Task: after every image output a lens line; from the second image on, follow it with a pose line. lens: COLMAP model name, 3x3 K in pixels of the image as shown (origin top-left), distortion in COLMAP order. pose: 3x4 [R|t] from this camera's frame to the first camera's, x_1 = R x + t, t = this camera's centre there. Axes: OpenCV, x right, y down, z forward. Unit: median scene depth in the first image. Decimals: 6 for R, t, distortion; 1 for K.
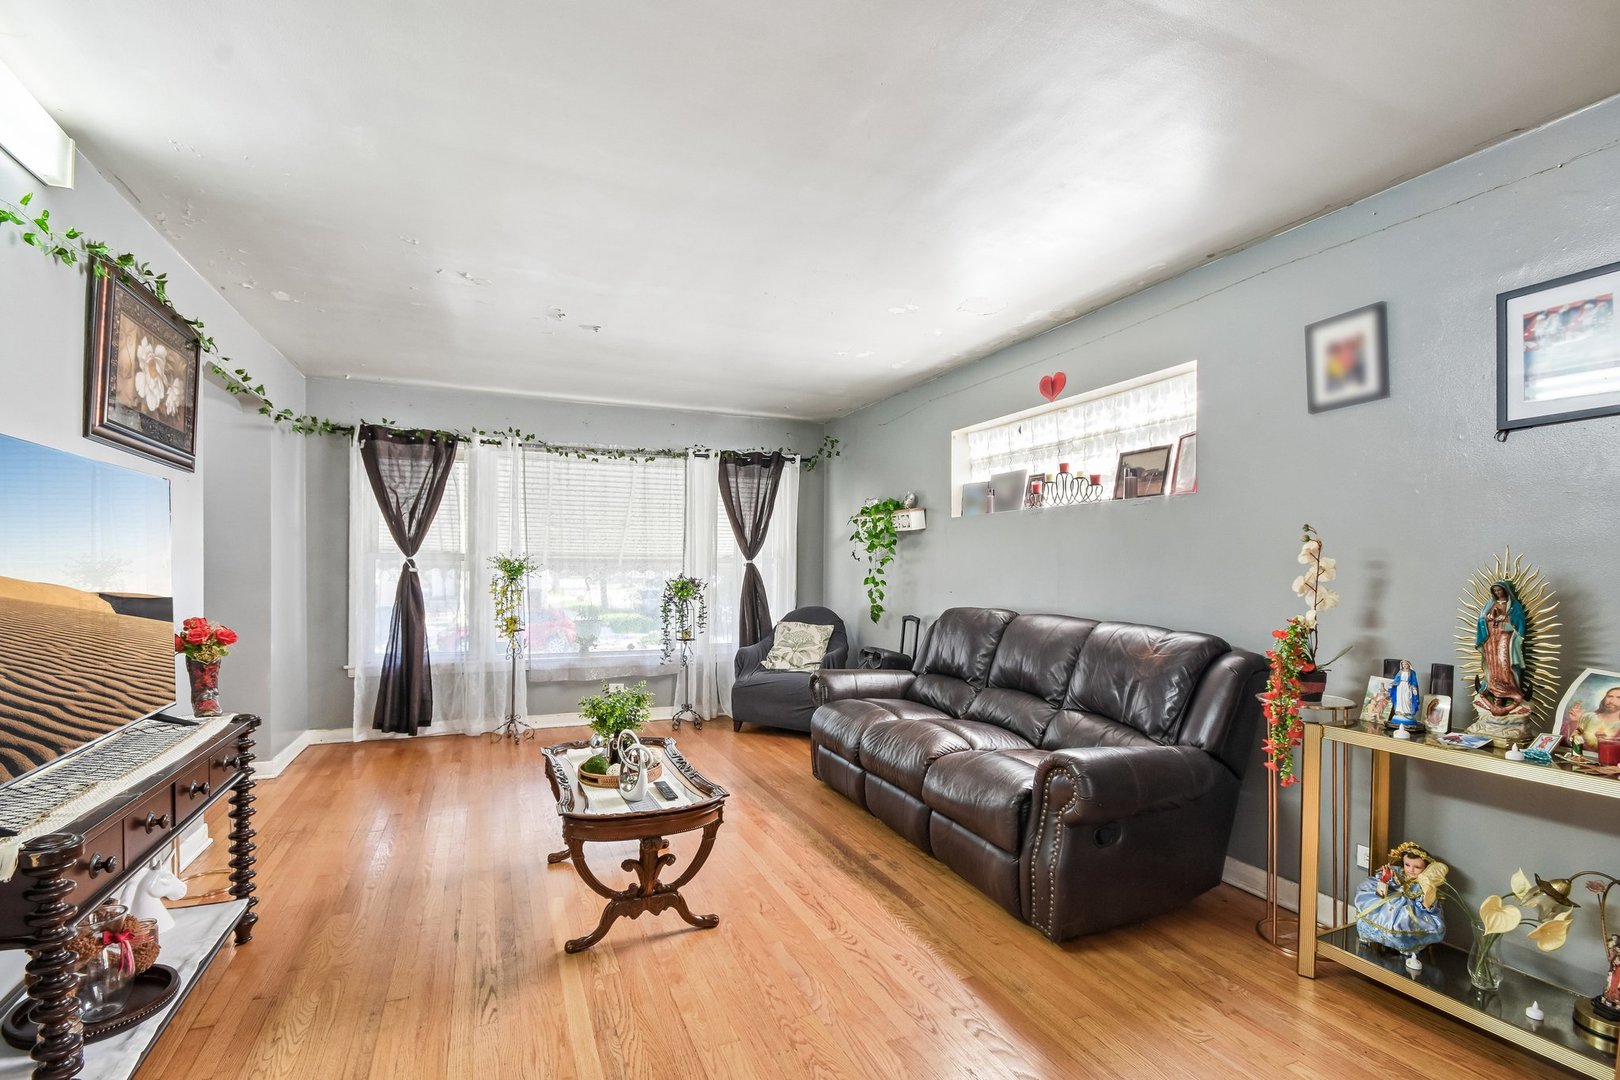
lens RADIAL K [[725.8, 0, 816.5], [0, 725.8, 582.7], [0, 0, 1]] dist [0.000677, -0.004693]
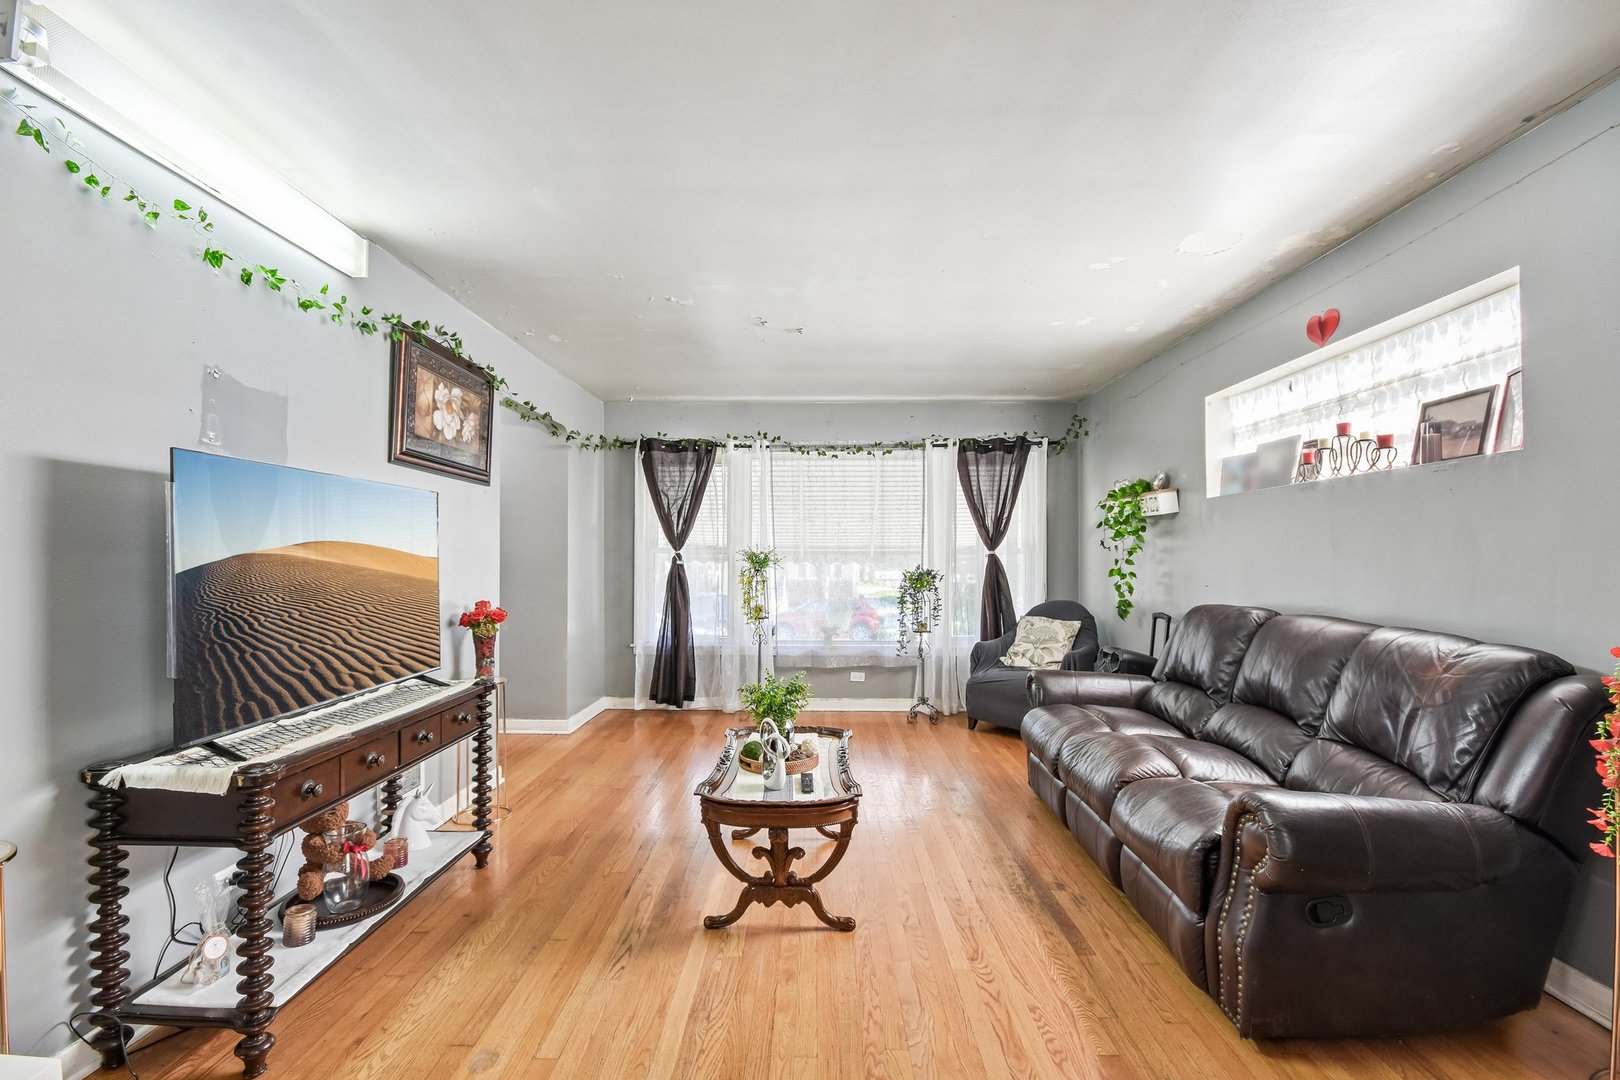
lens RADIAL K [[725.8, 0, 827.0], [0, 725.8, 557.0], [0, 0, 1]] dist [0.000677, -0.004693]
pose [[0.915784, -0.006787, -0.401613, 0.147482], [-0.002882, 0.999720, -0.023467, 0.000234], [0.401660, 0.022649, 0.915509, 0.062615]]
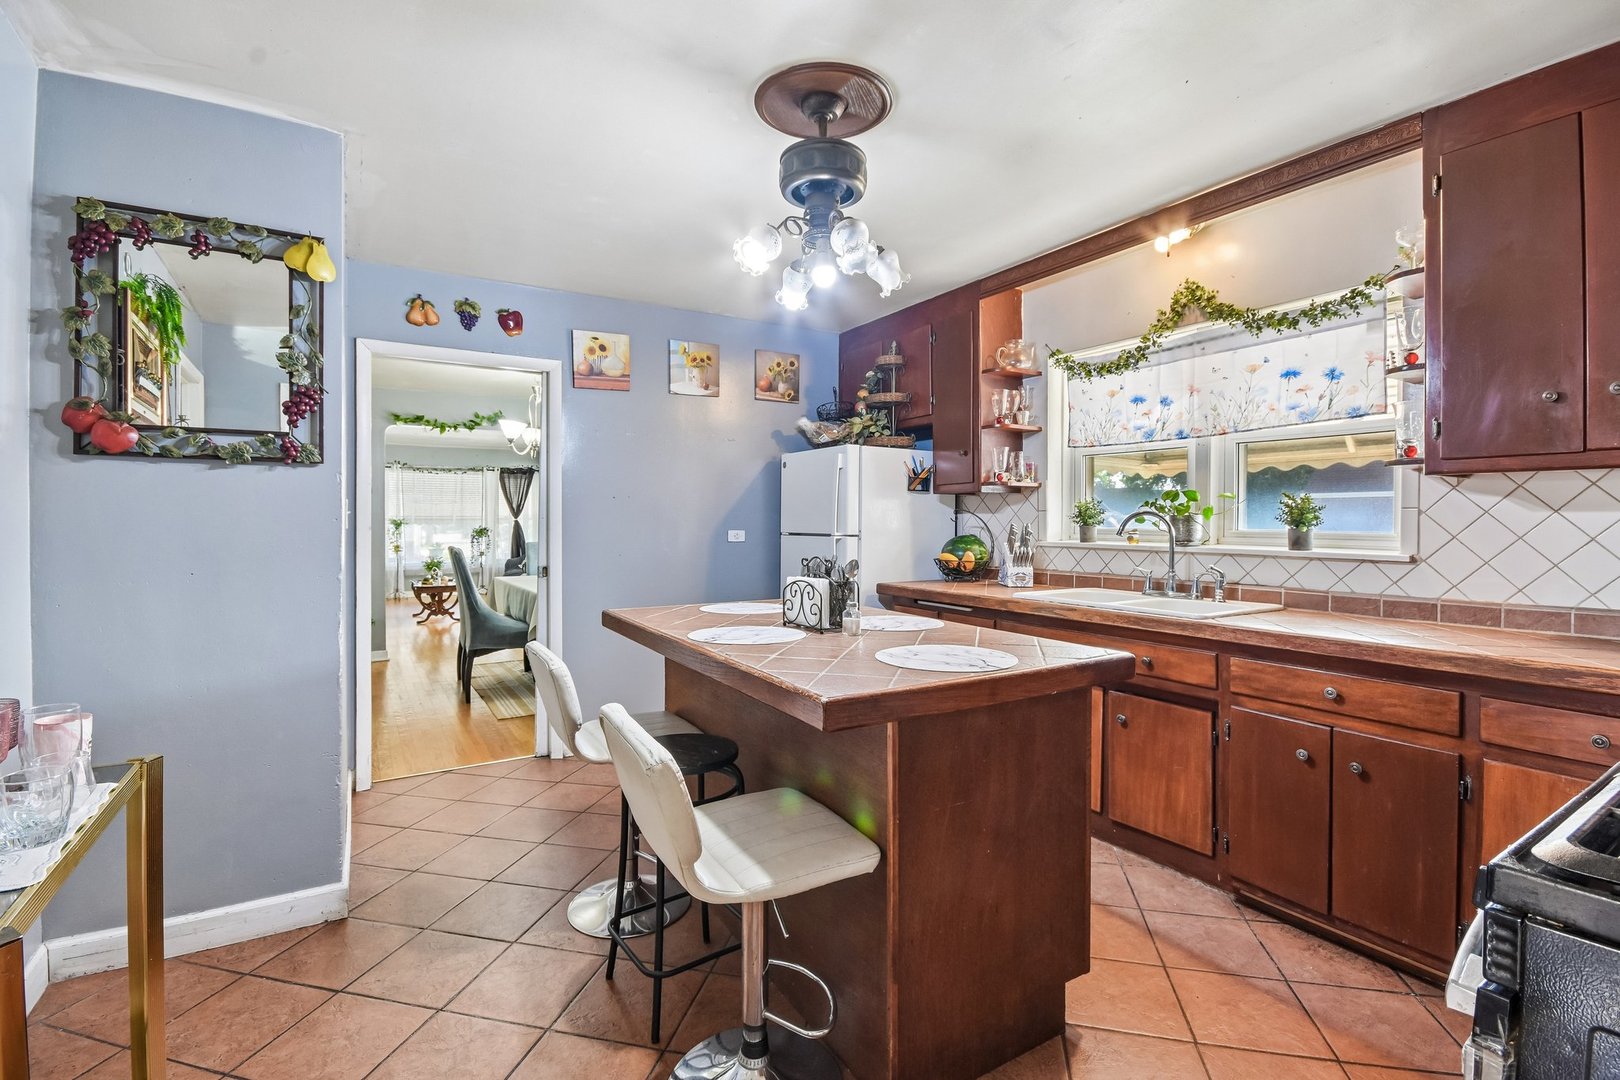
lens RADIAL K [[725.8, 0, 807.4], [0, 725.8, 528.3], [0, 0, 1]] dist [0.000677, -0.004693]
pose [[0.990864, -0.006750, 0.134696, 0.733676], [0.007913, 0.999936, -0.008103, 0.033103], [-0.134632, 0.009095, 0.990854, -1.909495]]
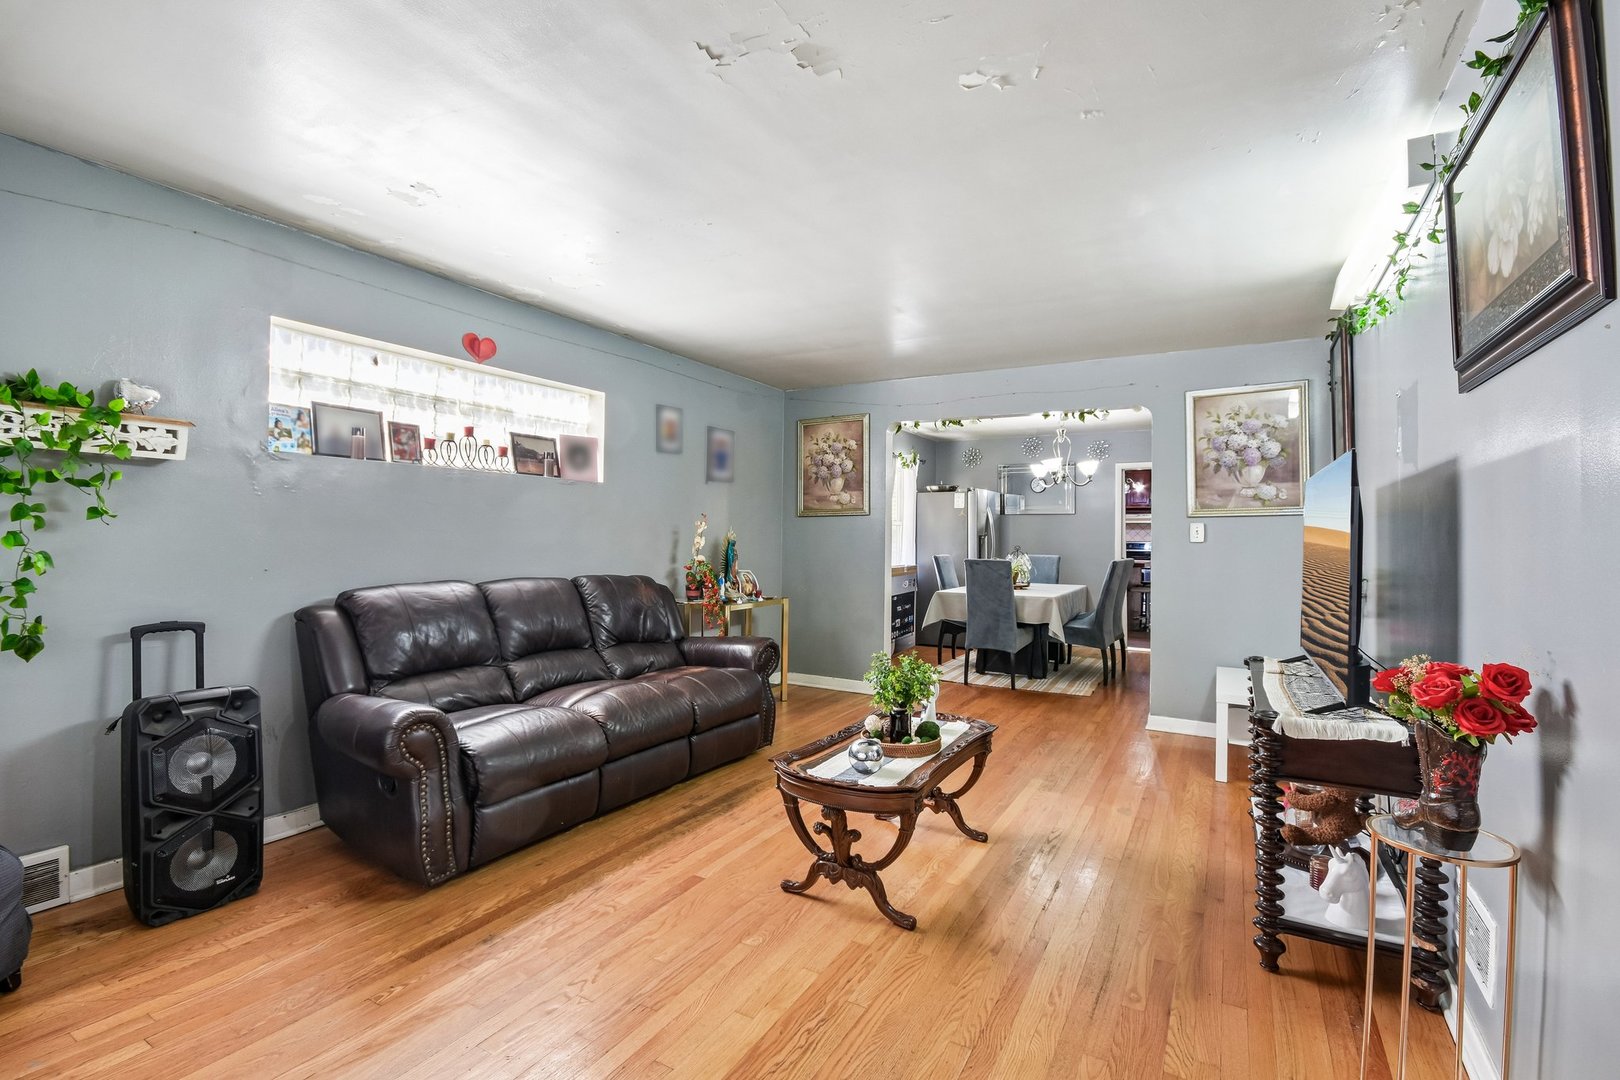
lens RADIAL K [[725.8, 0, 797.0], [0, 725.8, 535.7], [0, 0, 1]] dist [0.000677, -0.004693]
pose [[-0.561890, -0.008658, 0.827167, -0.742588], [0.005909, 0.999878, 0.014479, -0.028980], [-0.827191, 0.013023, -0.561770, 1.221641]]
